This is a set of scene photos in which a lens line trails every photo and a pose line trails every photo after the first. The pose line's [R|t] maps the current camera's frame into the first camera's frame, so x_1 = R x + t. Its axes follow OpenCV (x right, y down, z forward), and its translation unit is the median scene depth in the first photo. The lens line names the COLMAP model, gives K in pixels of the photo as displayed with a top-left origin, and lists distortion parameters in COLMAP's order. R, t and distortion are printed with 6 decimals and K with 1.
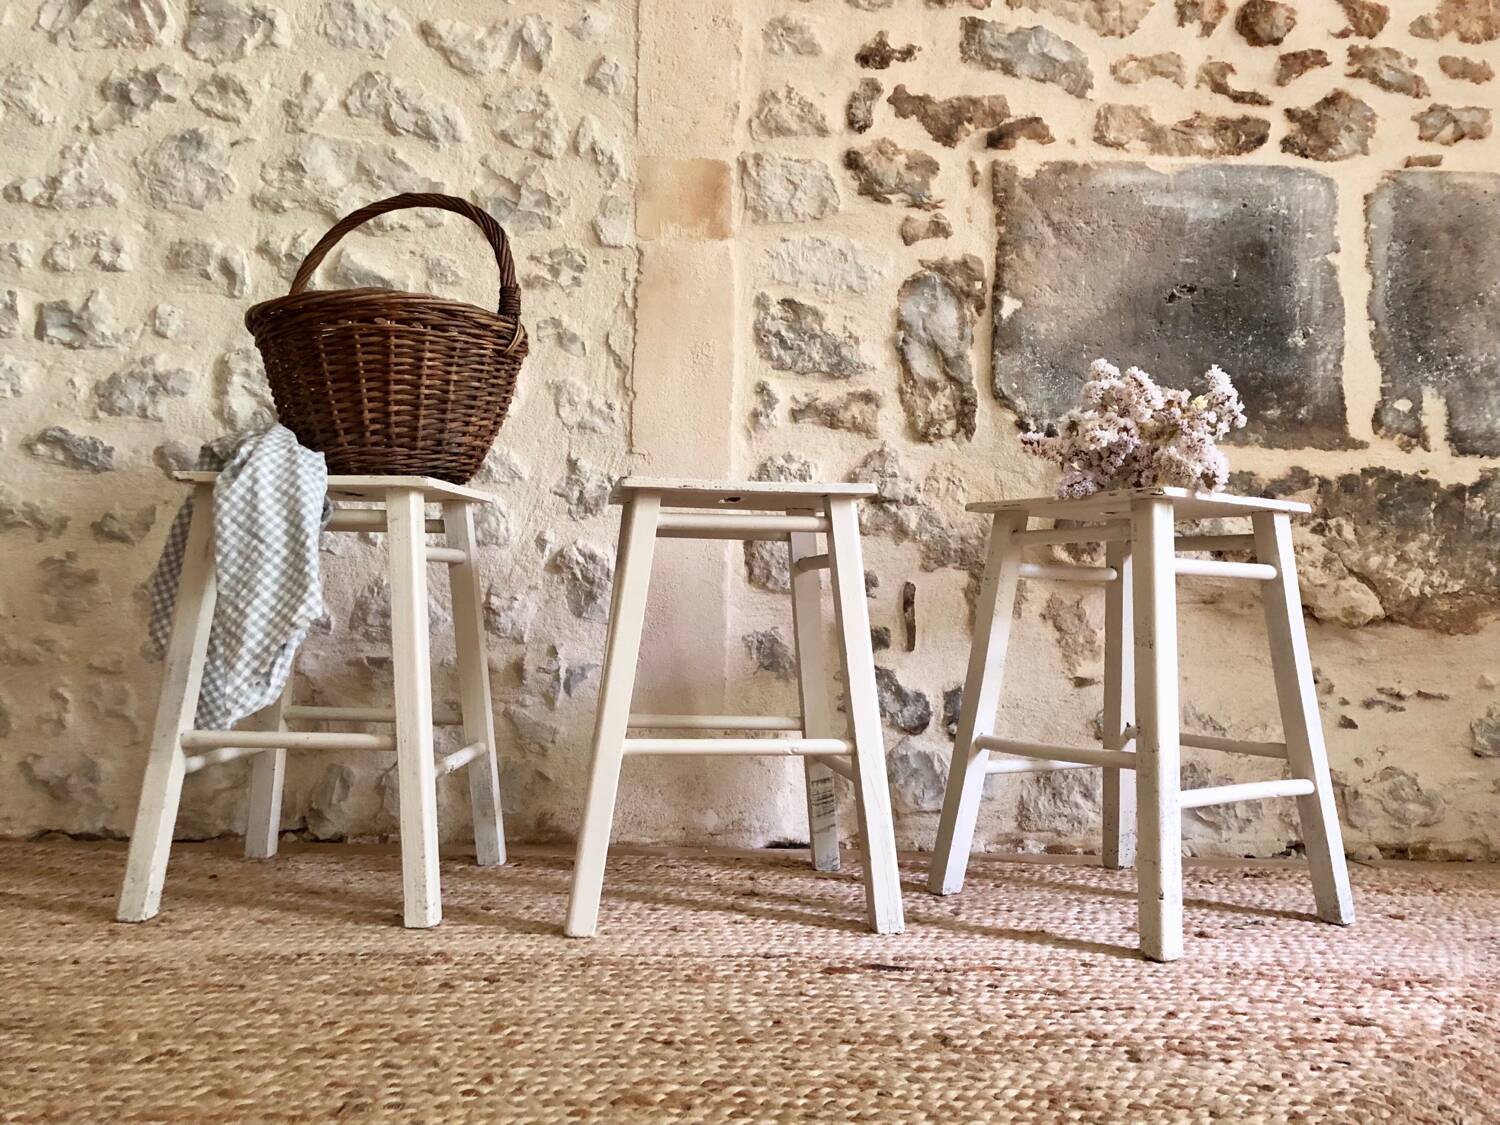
lens RADIAL K [[1230.7, 0, 750.0], [0, 1230.7, 550.0], [0, 0, 1]] dist [0.024814, -0.021952]
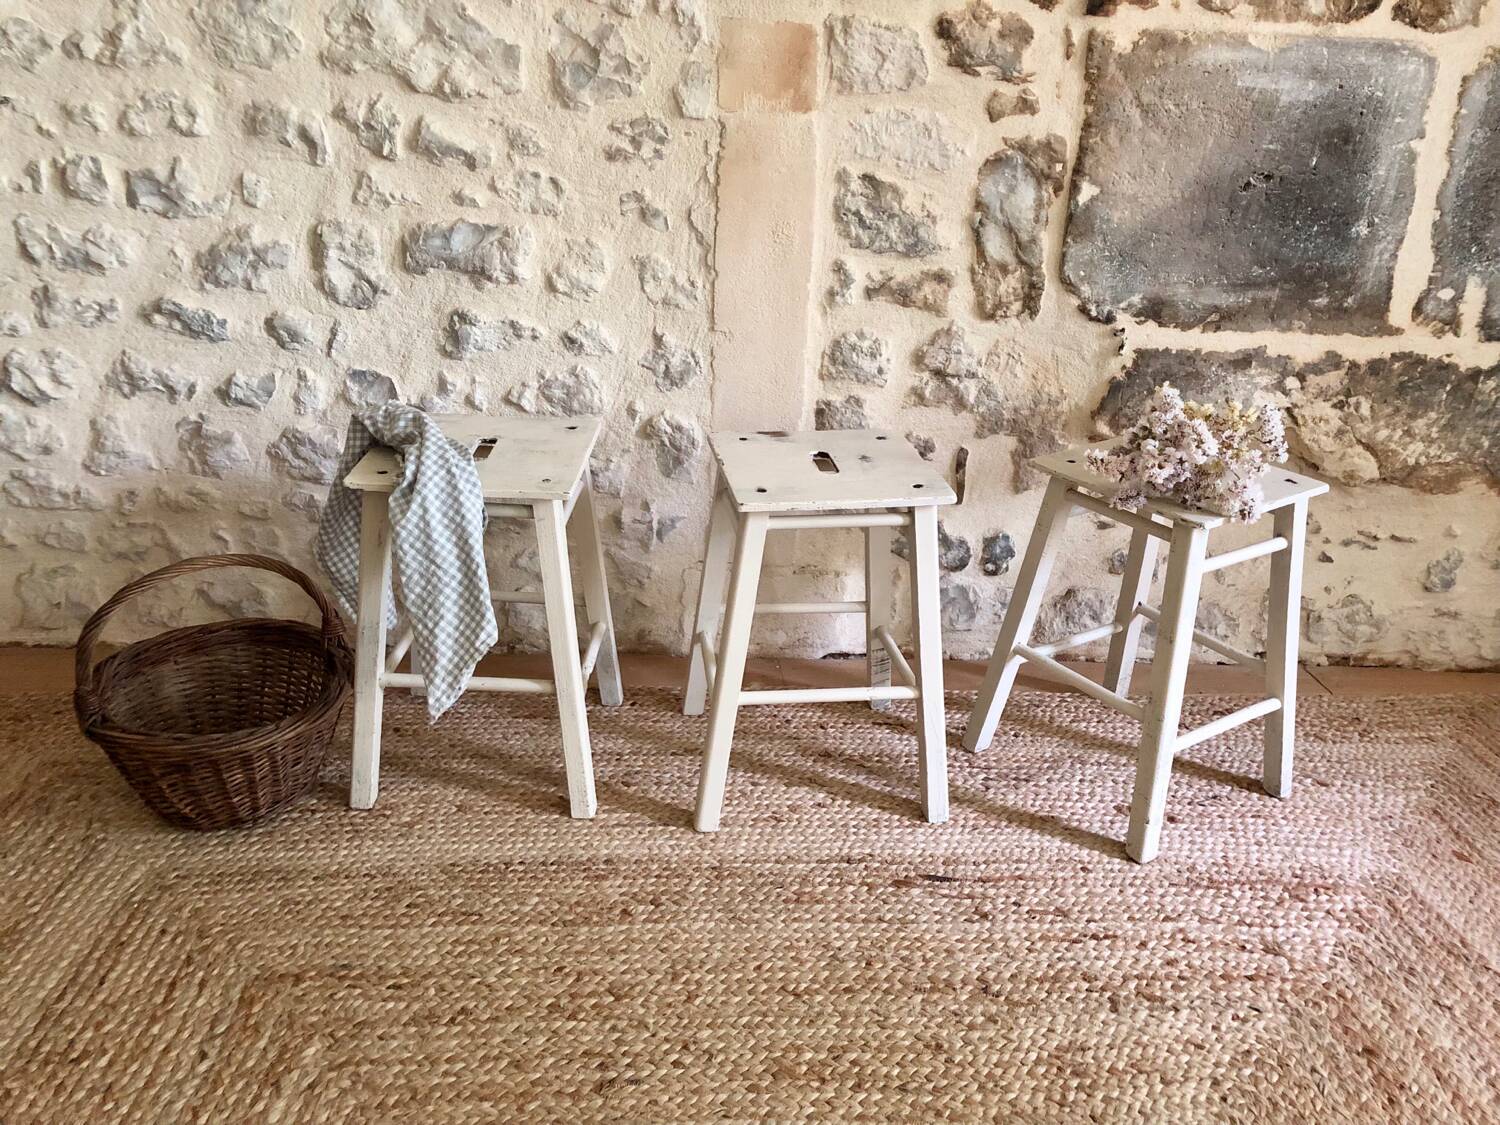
lens RADIAL K [[1230.7, 0, 748.0], [0, 1230.7, 551.8], [0, 0, 1]] dist [0.024814, -0.021952]
pose [[0.999833, 0.011431, 0.014267, -0.080057], [-0.016551, 0.897377, 0.440955, -0.377060], [-0.007762, -0.441117, 0.897416, -0.040586]]
